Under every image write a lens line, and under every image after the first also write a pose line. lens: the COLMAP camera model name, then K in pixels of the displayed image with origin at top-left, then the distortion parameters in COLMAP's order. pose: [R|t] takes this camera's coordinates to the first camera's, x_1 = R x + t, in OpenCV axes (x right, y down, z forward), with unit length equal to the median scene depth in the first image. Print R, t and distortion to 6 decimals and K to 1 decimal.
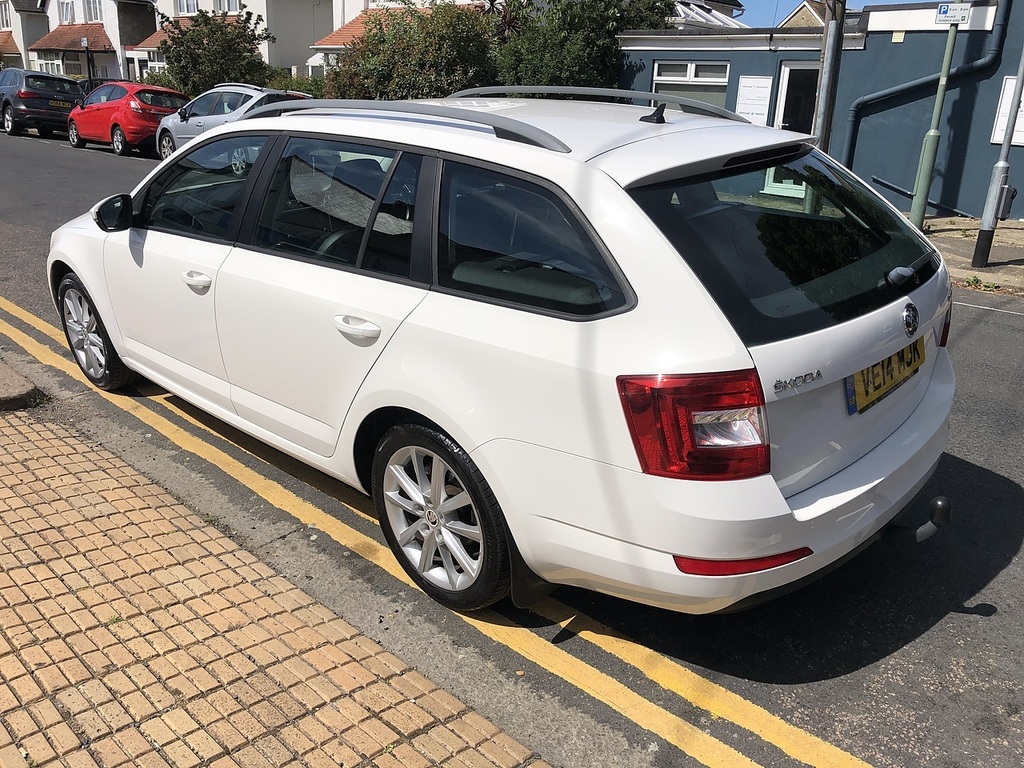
lens RADIAL K [[837.4, 0, 516.9], [0, 837.4, 384.1], [0, 0, 1]] dist [0.011961, 0.008474]
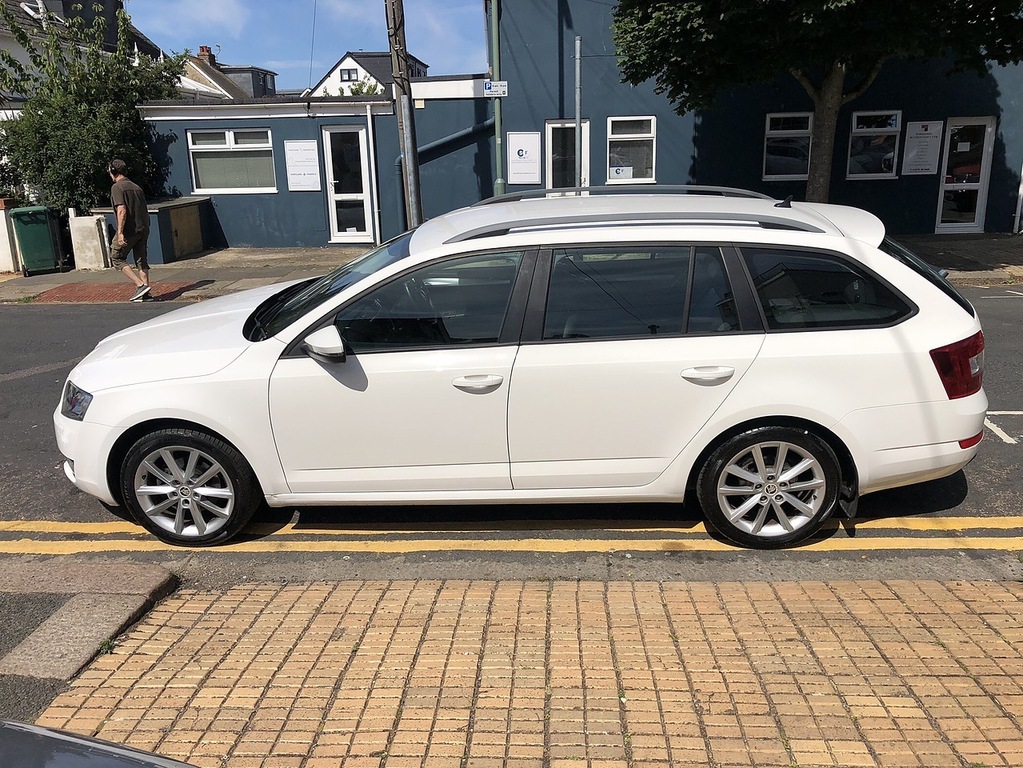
lens RADIAL K [[836.5, 0, 516.4], [0, 836.5, 384.1], [0, 0, 1]] dist [0.011961, 0.008474]
pose [[0.763820, -0.235906, 0.600773, -1.006813], [0.265667, 0.963215, 0.040459, -0.151479], [-0.588218, 0.128702, 0.798395, 0.062700]]
